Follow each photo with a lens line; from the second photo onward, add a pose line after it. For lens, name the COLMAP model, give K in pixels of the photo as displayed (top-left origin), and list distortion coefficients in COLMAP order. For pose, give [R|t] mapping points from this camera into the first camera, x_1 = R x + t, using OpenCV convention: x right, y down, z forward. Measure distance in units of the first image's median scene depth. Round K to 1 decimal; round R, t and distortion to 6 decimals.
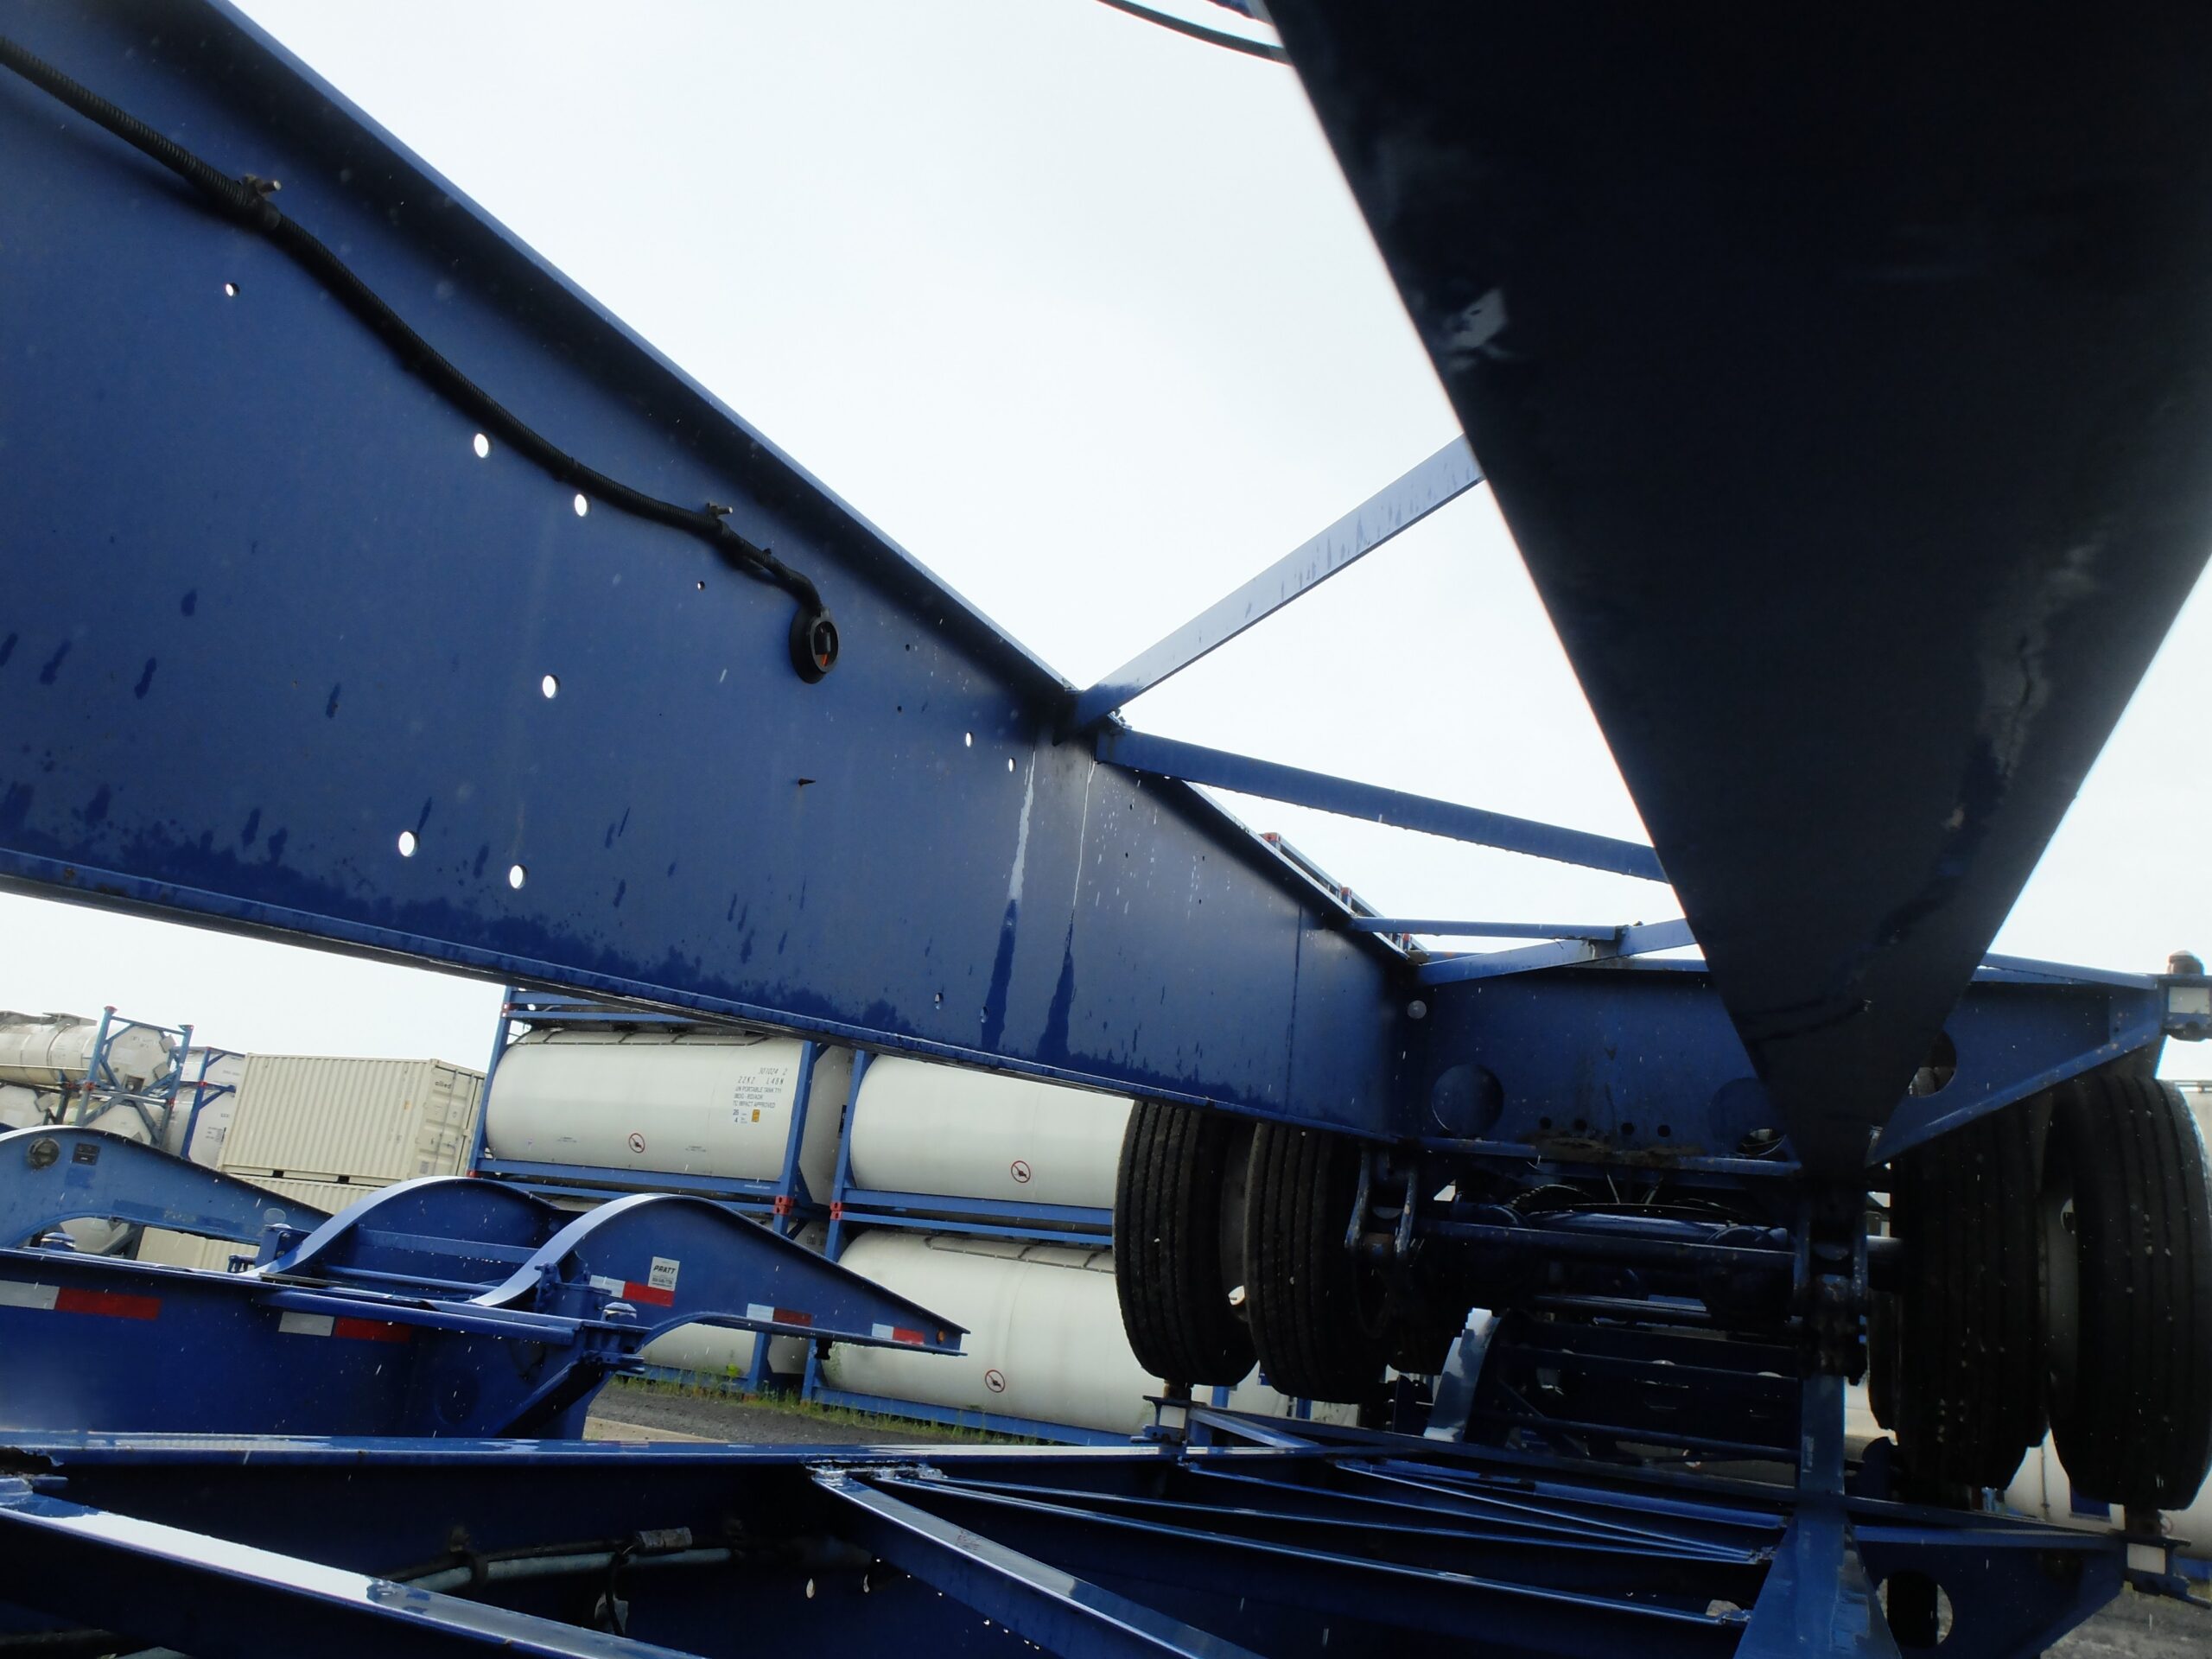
lens RADIAL K [[1768.5, 0, 1106.0], [0, 1768.5, 829.5], [0, 0, 1]] dist [-0.035030, 0.008653]
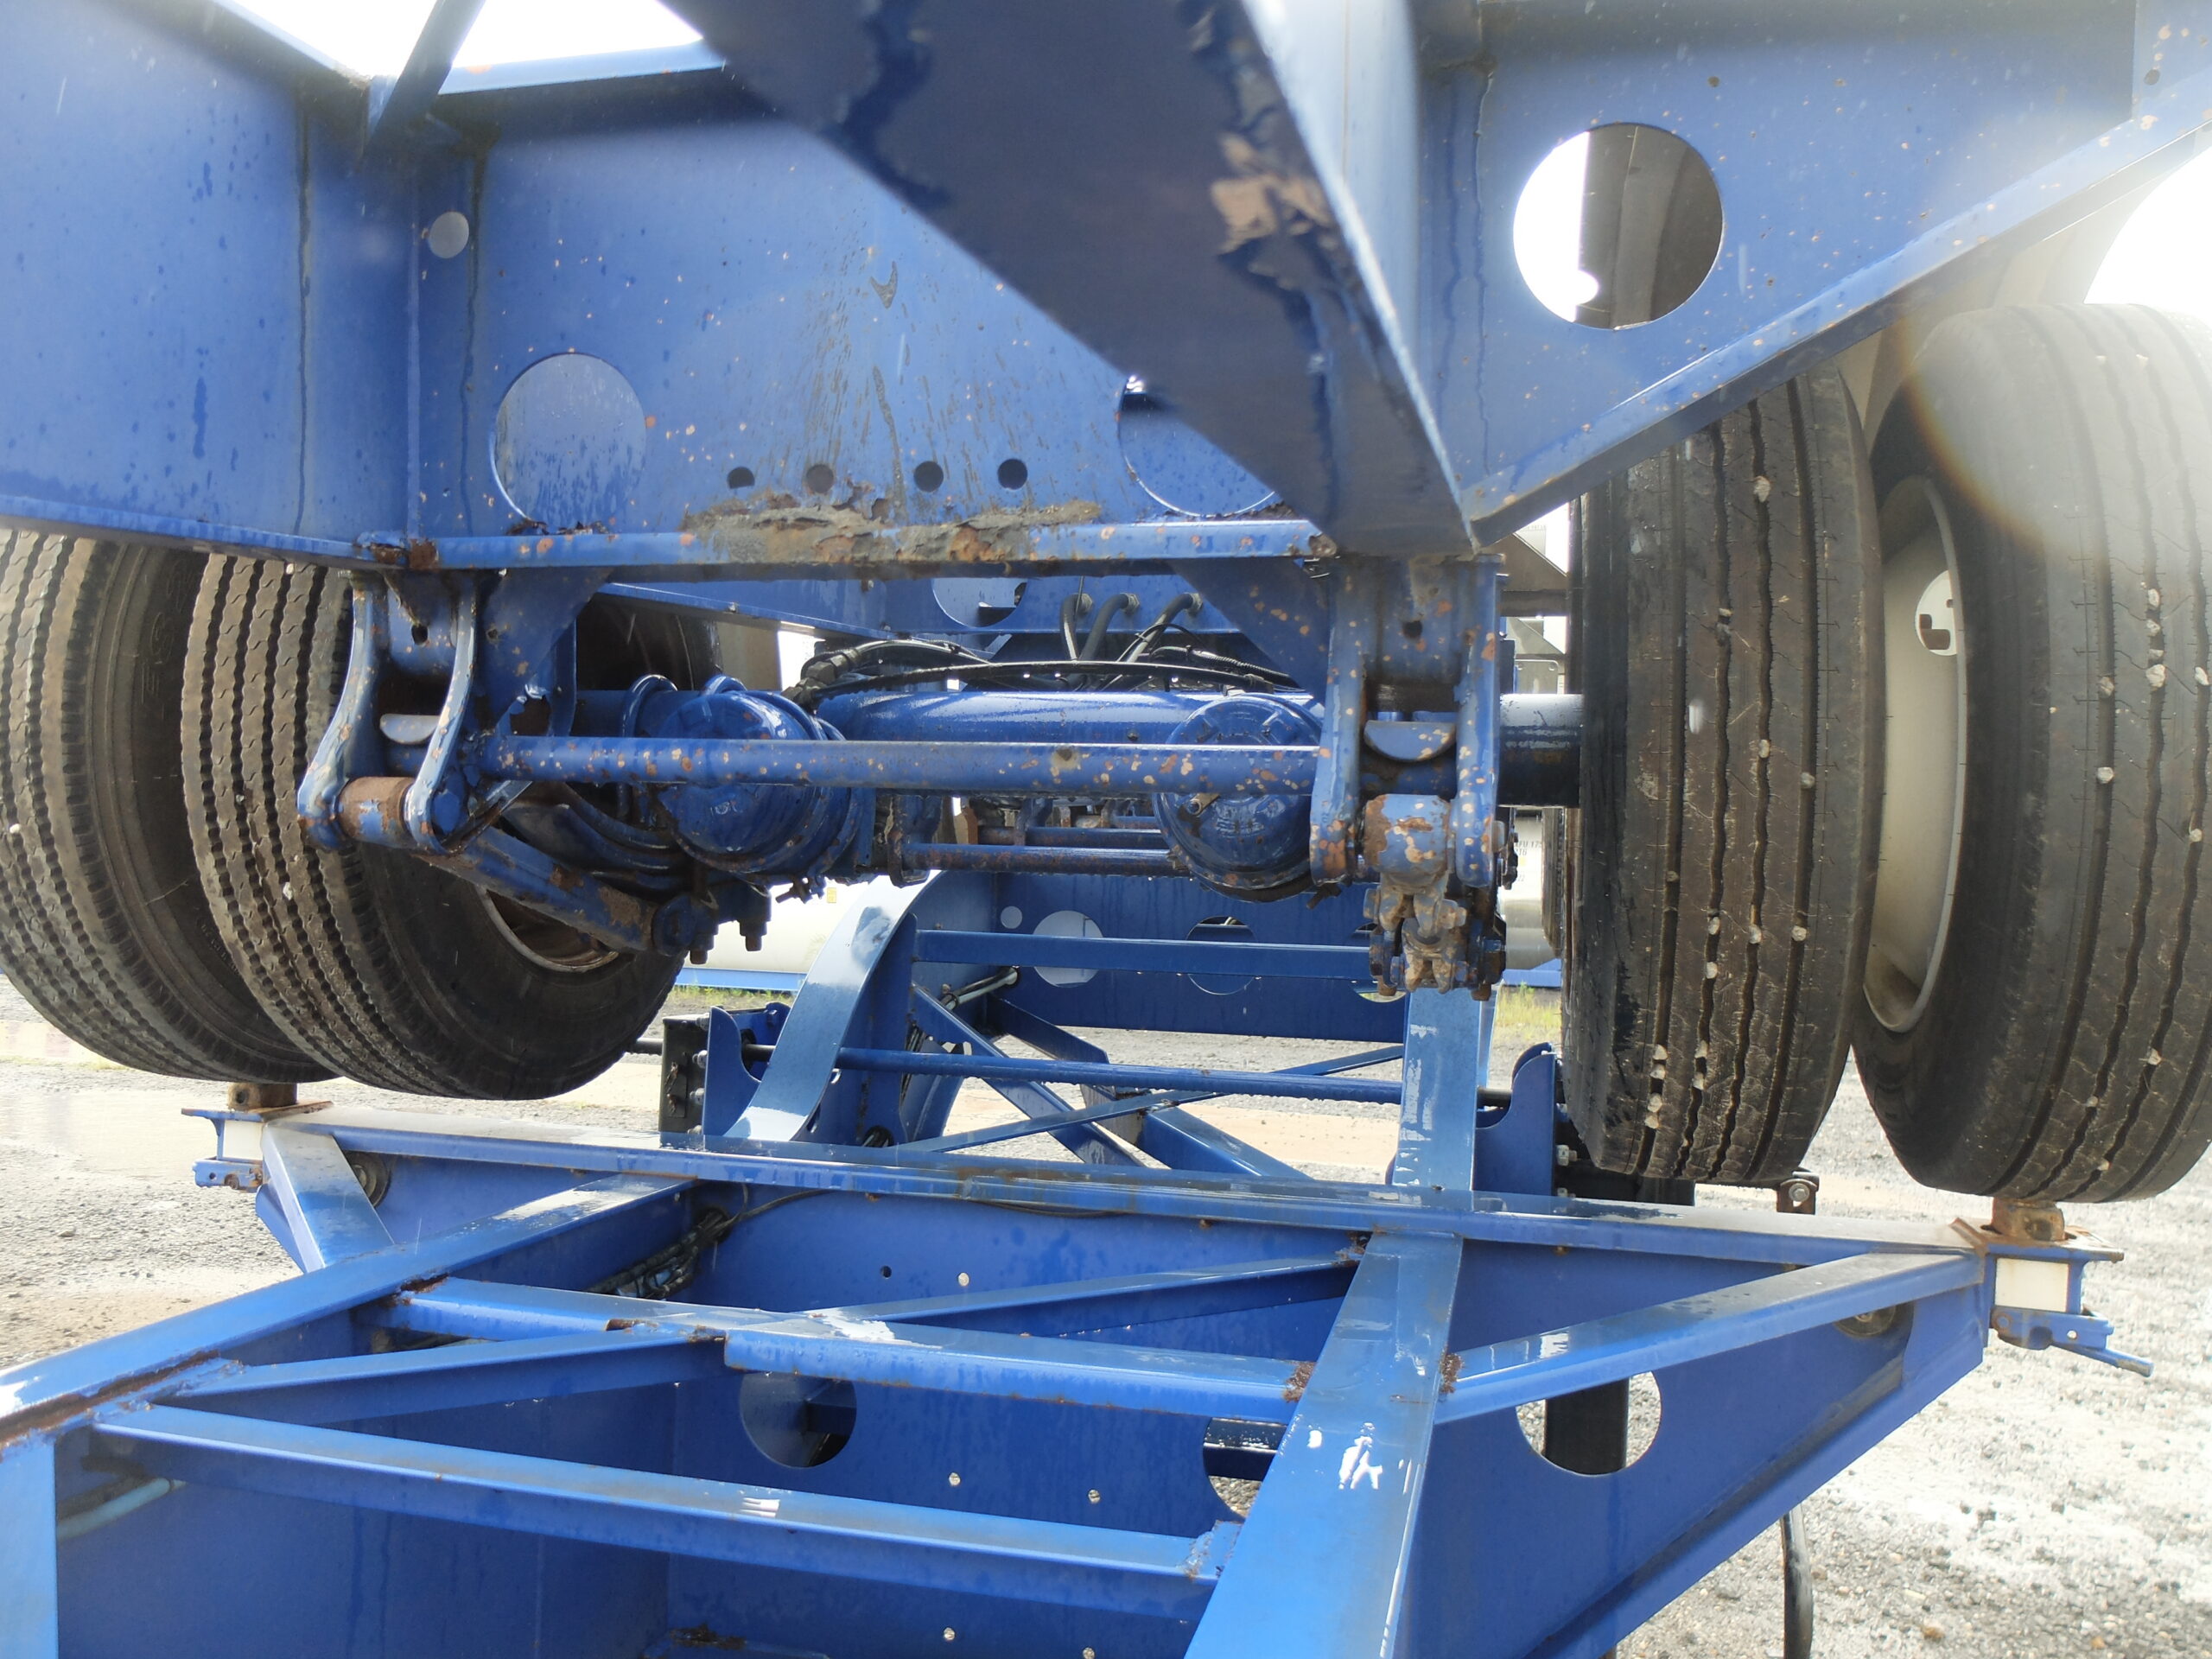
lens RADIAL K [[1768.5, 0, 1106.0], [0, 1768.5, 829.5], [0, 0, 1]] dist [-0.035030, 0.008653]
pose [[0.985113, -0.092490, 0.144908, 0.270909], [0.050237, 0.961024, 0.271864, 0.140515], [-0.164404, -0.260537, 0.951363, 0.592252]]
